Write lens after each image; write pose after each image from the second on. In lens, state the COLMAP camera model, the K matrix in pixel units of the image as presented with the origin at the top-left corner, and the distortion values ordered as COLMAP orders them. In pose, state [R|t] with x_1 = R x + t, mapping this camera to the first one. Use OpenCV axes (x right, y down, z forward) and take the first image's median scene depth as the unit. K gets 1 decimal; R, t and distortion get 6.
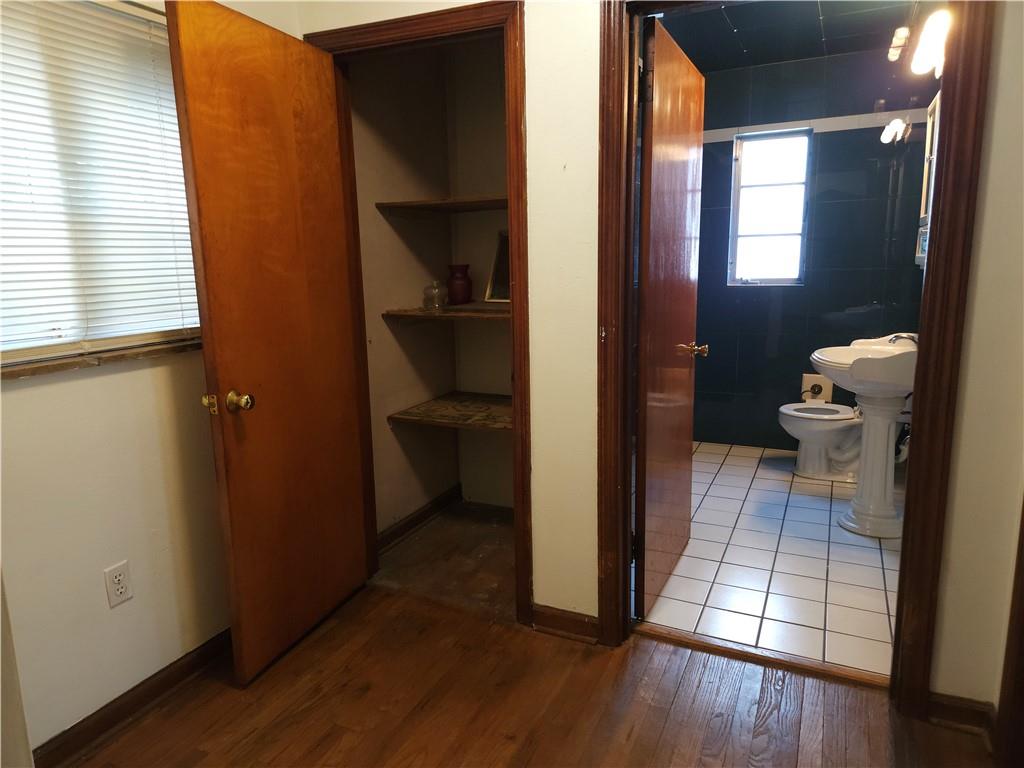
lens RADIAL K [[684.5, 0, 505.9], [0, 684.5, 386.4], [0, 0, 1]] dist [0.061091, -0.046395]
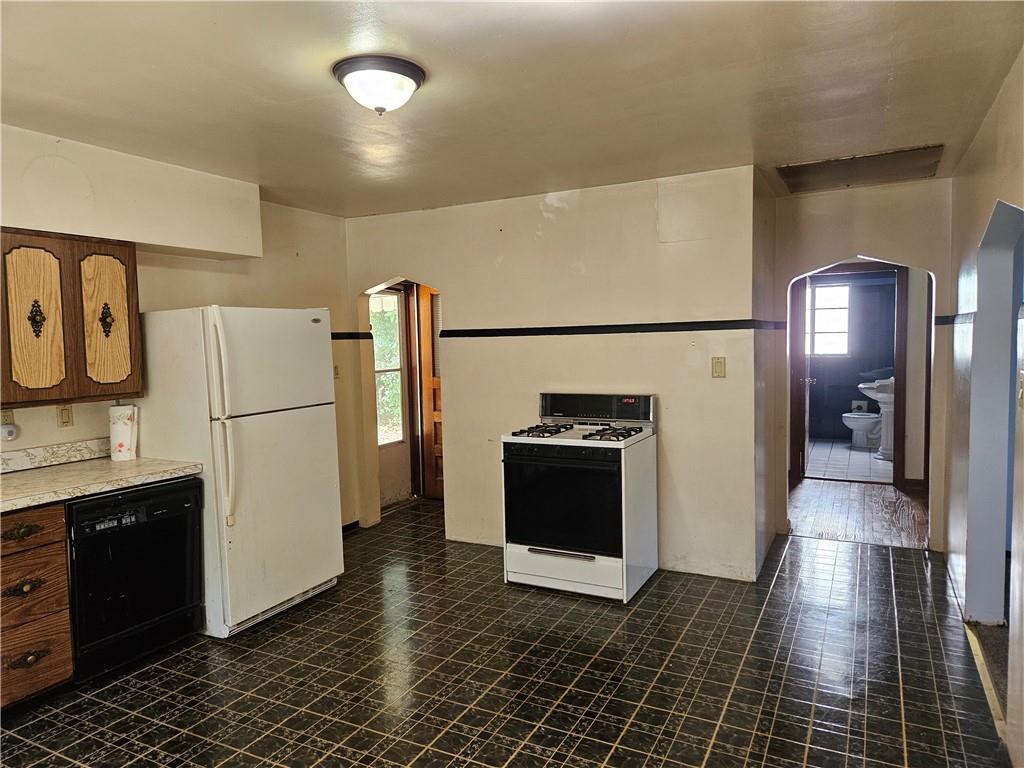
lens RADIAL K [[684.5, 0, 503.7], [0, 684.5, 387.5], [0, 0, 1]] dist [0.061091, -0.046395]
pose [[0.999423, 0.003803, -0.033757, -0.677130], [-0.007367, 0.994330, -0.106085, 0.214955], [0.033162, 0.106272, 0.993784, -1.368516]]
